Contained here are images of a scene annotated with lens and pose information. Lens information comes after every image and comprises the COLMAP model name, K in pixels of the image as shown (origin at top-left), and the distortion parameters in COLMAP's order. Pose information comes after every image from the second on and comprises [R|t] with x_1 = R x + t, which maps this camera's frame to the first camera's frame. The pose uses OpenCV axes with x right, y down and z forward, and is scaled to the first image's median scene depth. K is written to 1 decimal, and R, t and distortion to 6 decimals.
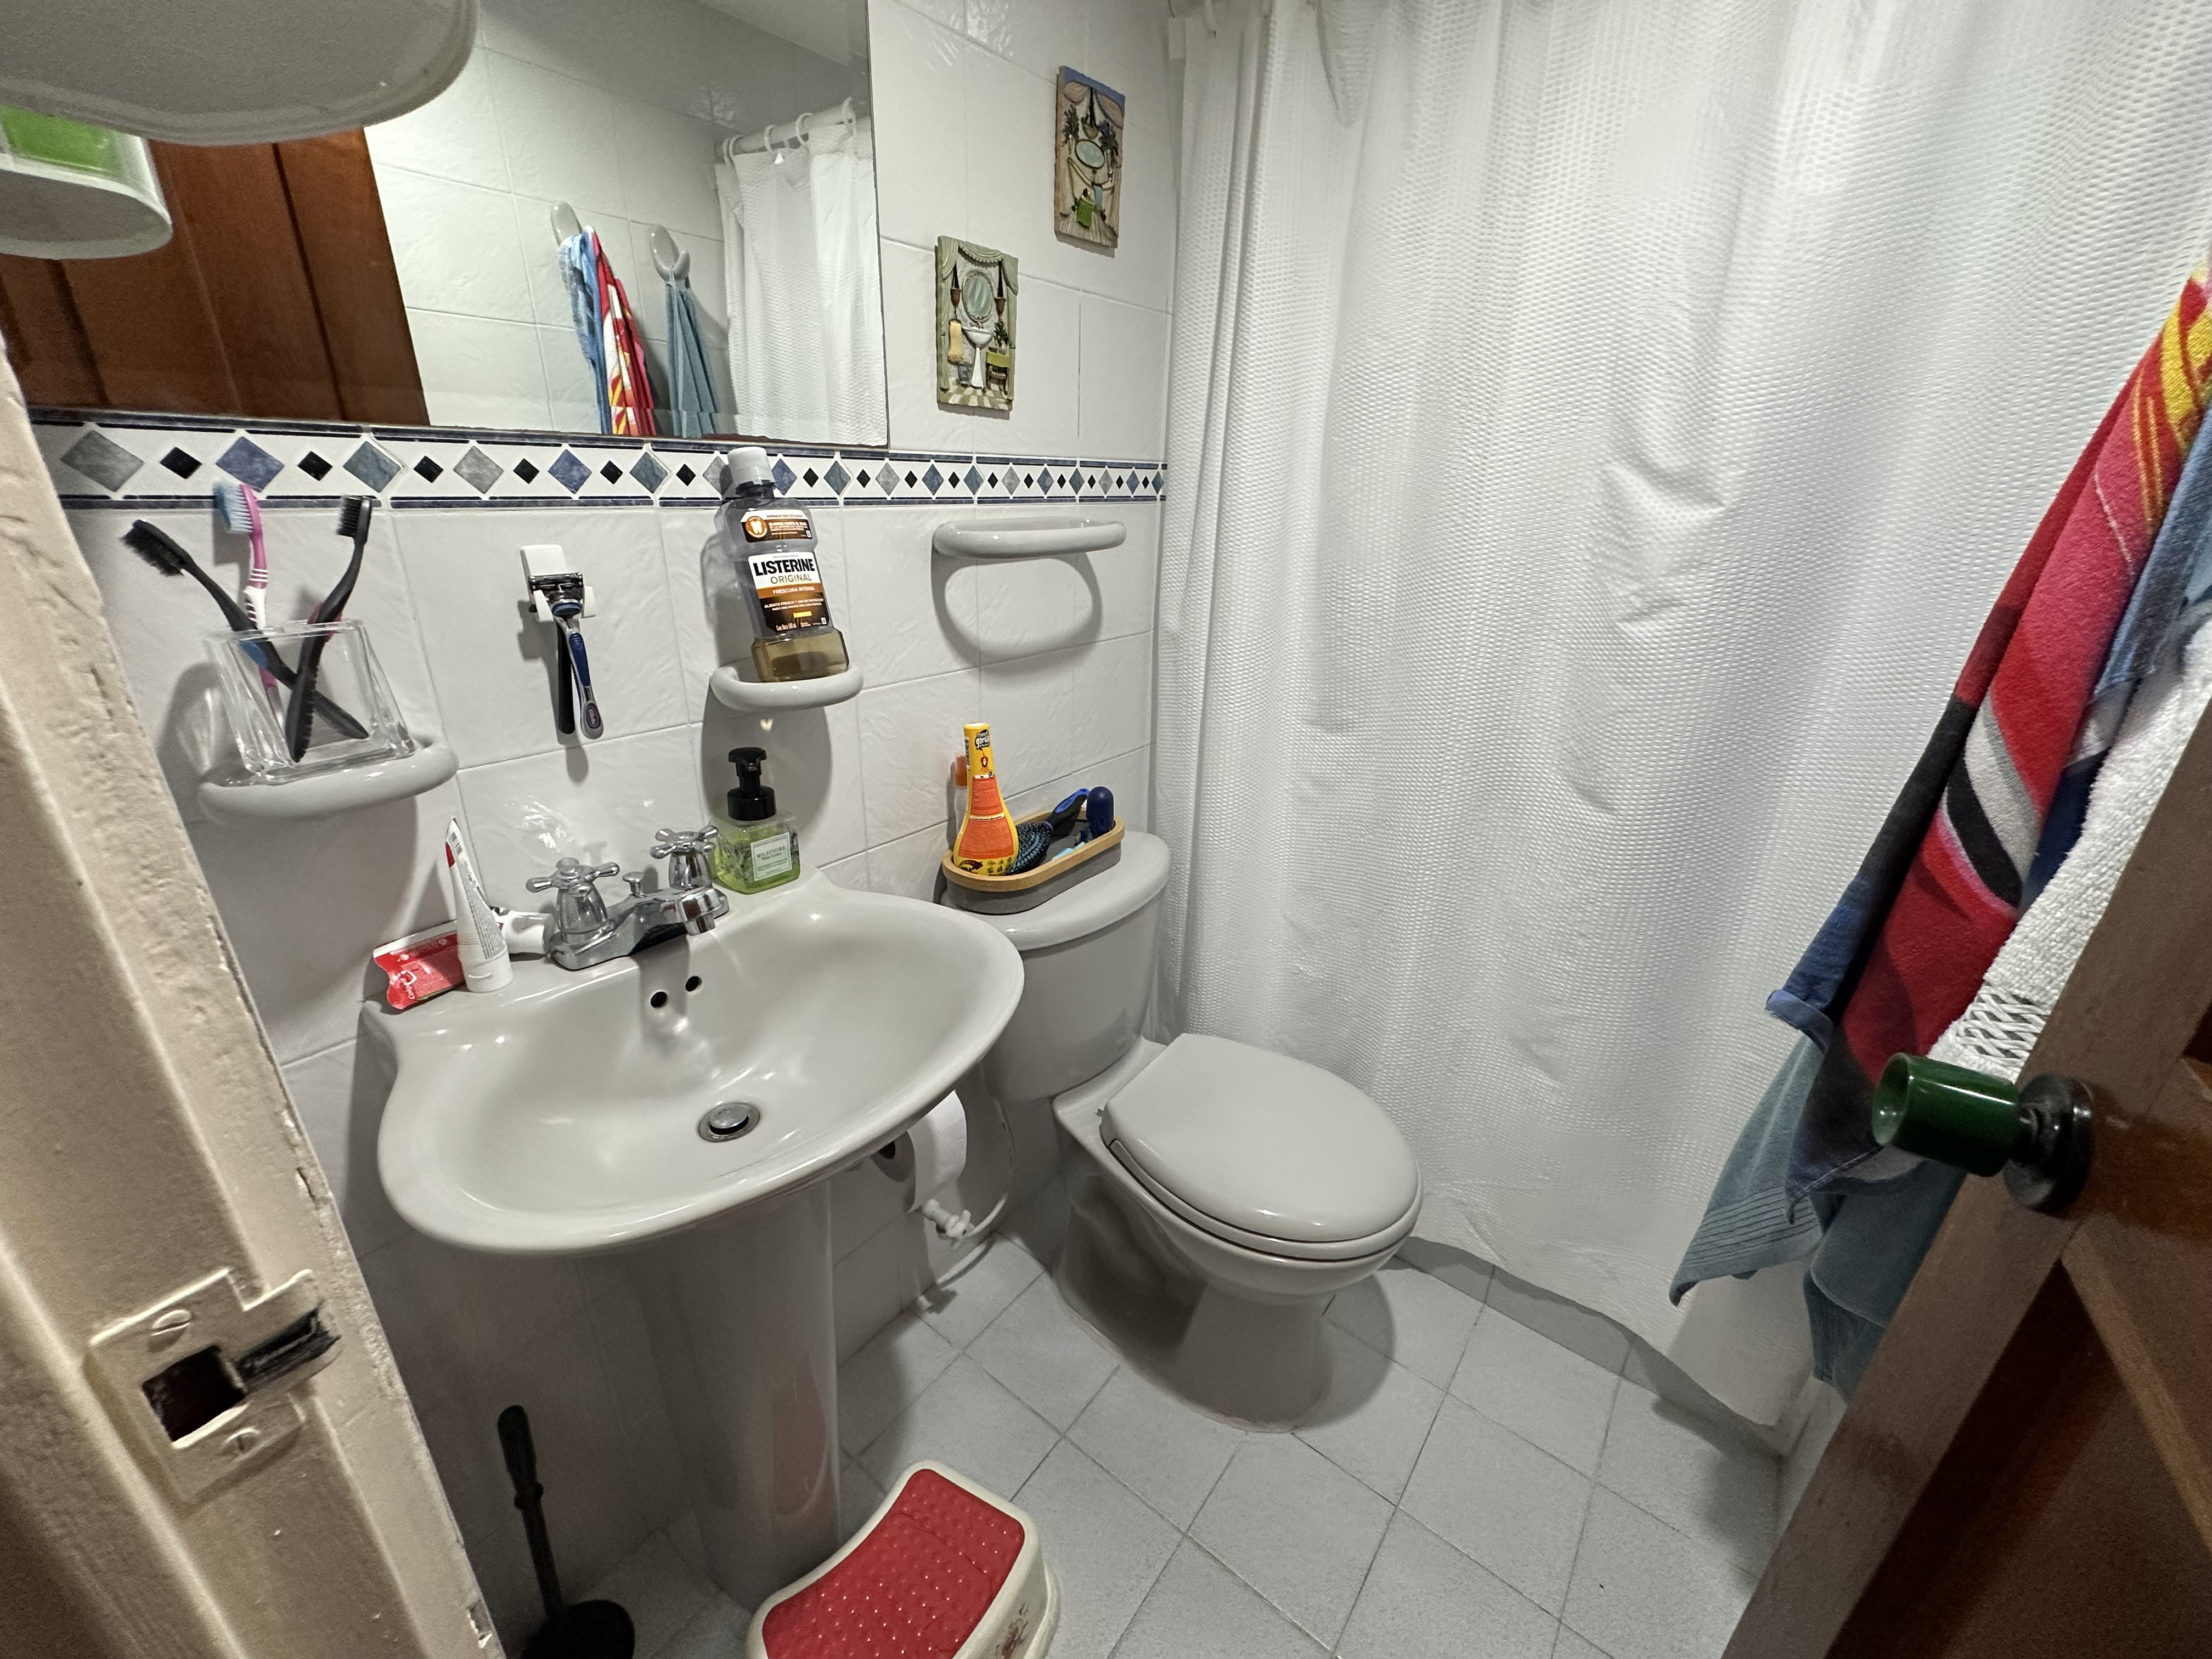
lens RADIAL K [[883.8, 0, 1106.0], [0, 883.8, 828.2], [0, 0, 1]] dist [-0.003158, -0.000153]
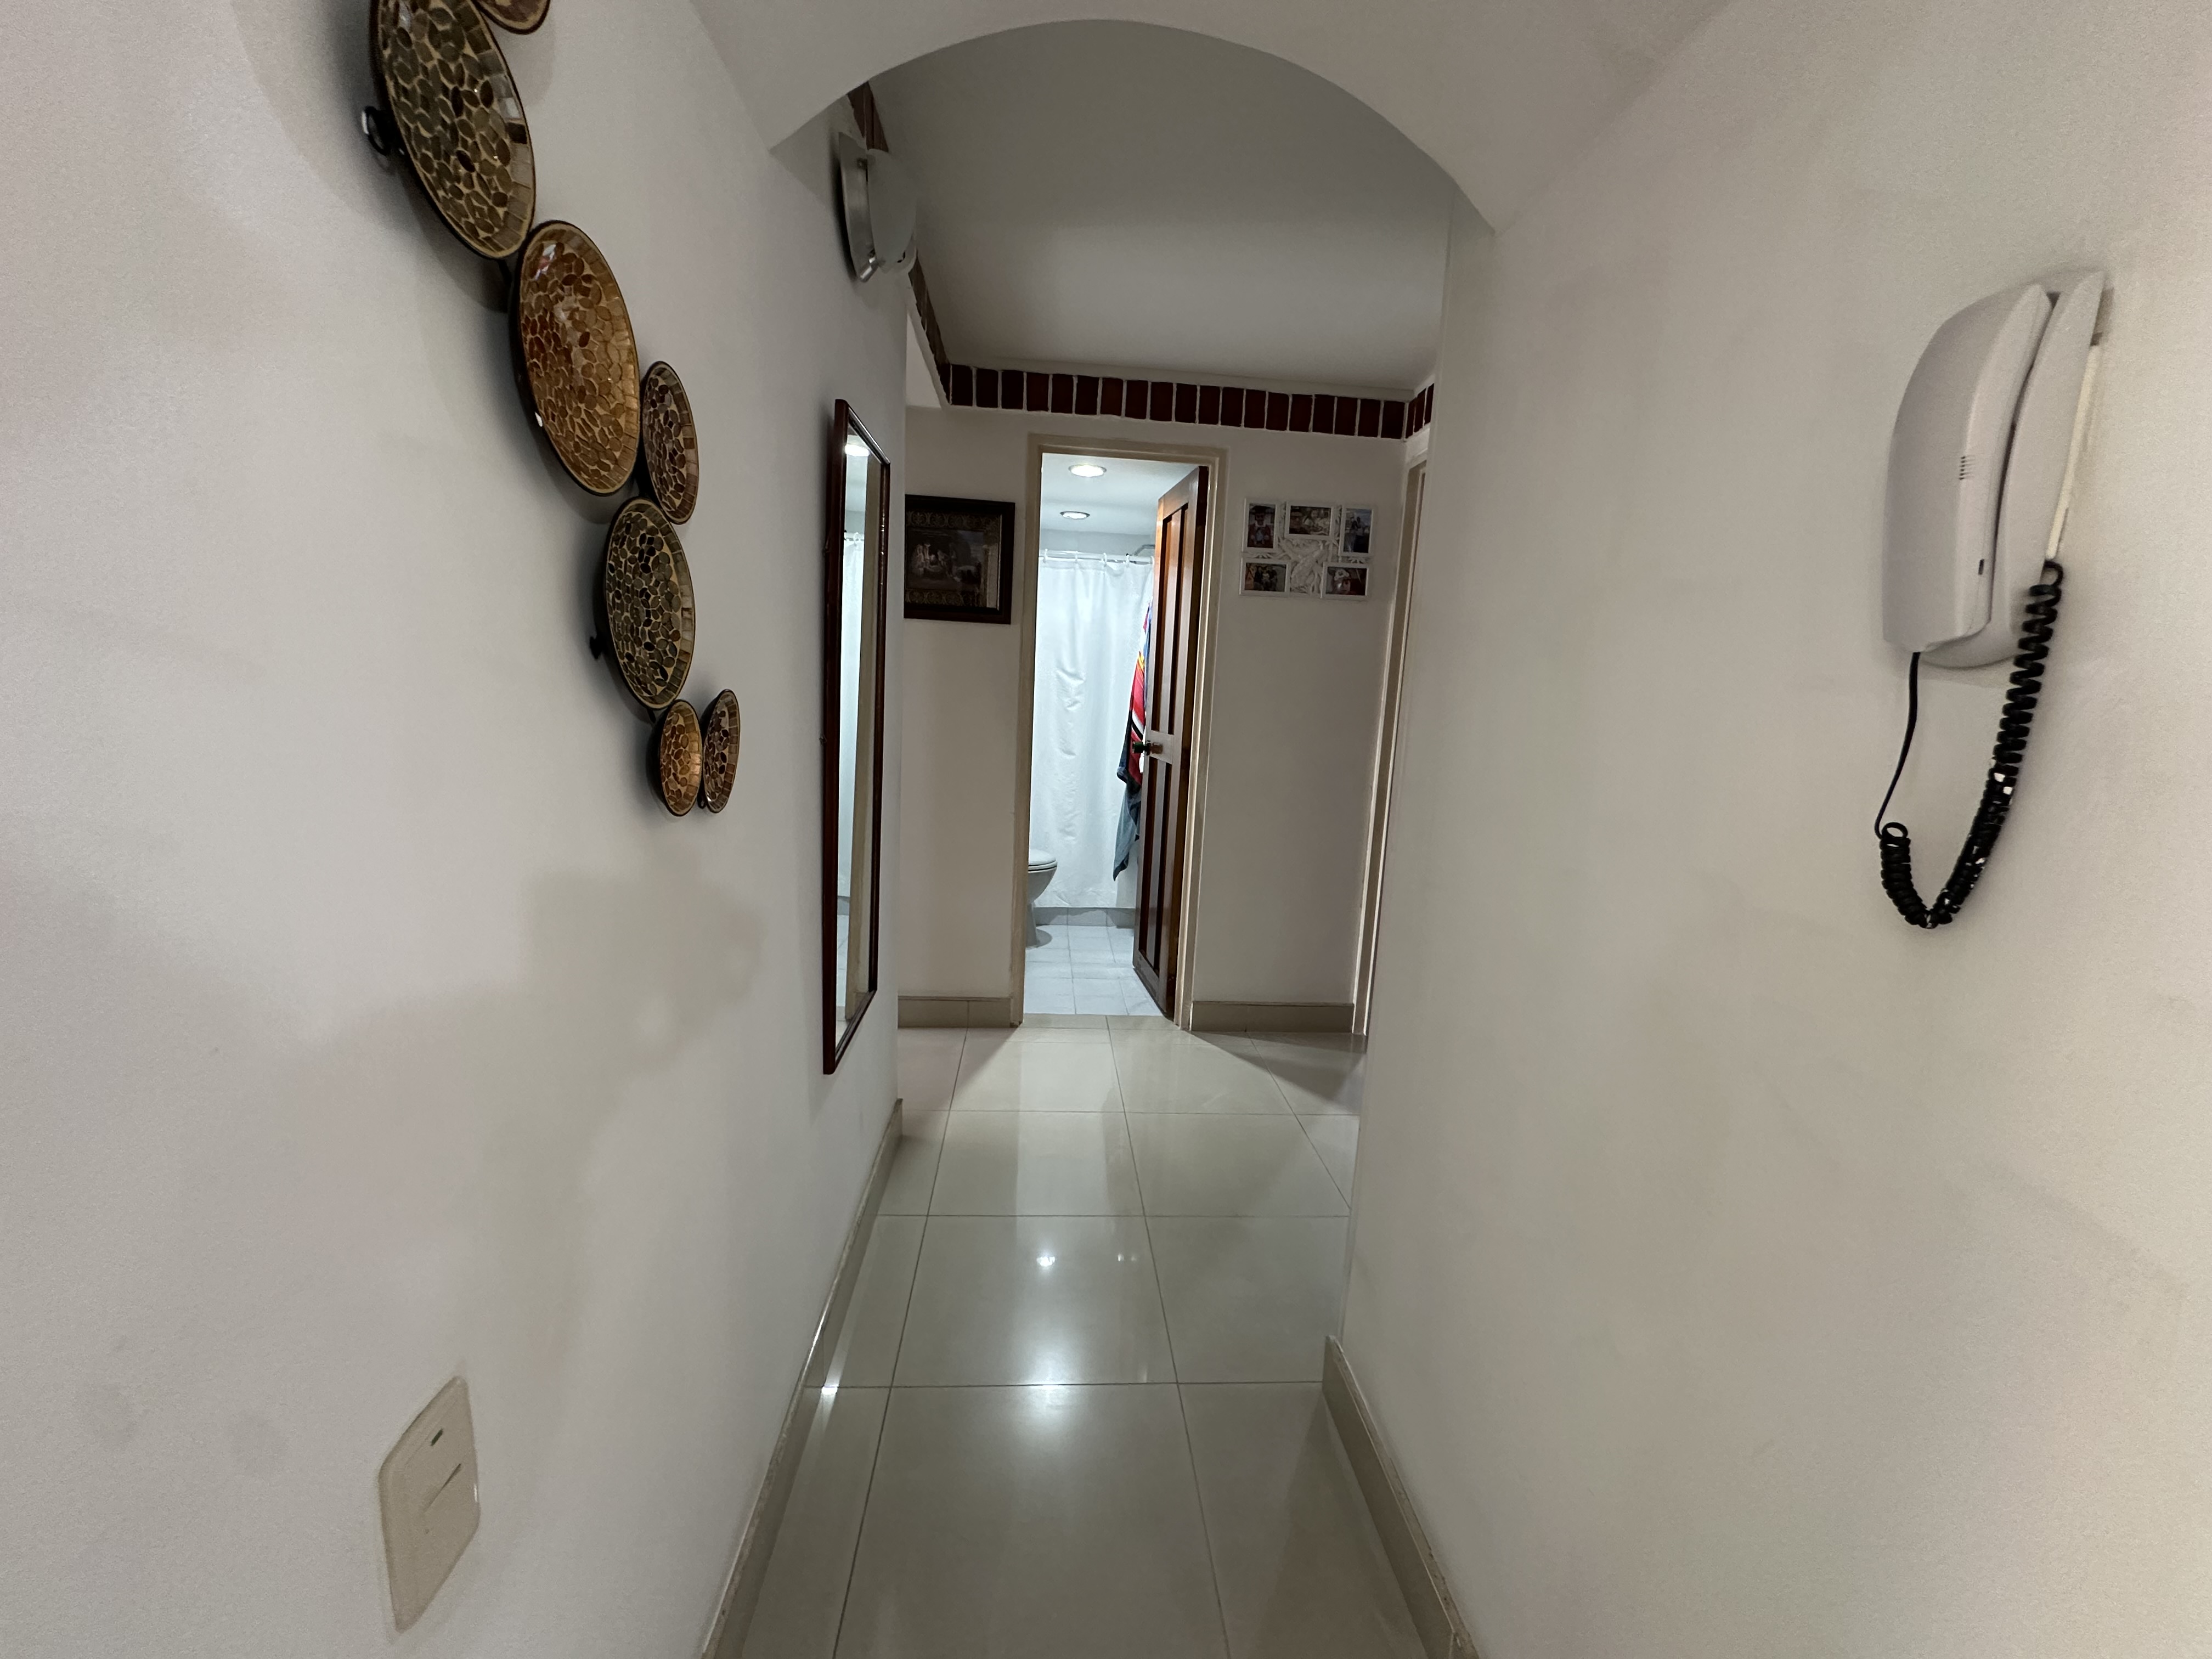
lens RADIAL K [[883.8, 0, 1107.8], [0, 883.8, 822.9], [0, 0, 1]] dist [-0.003158, -0.000153]
pose [[0.746830, -0.097585, 0.657816, -2.053358], [0.223427, 0.968495, -0.109987, 0.788873], [-0.626358, 0.229116, 0.745105, -2.076370]]
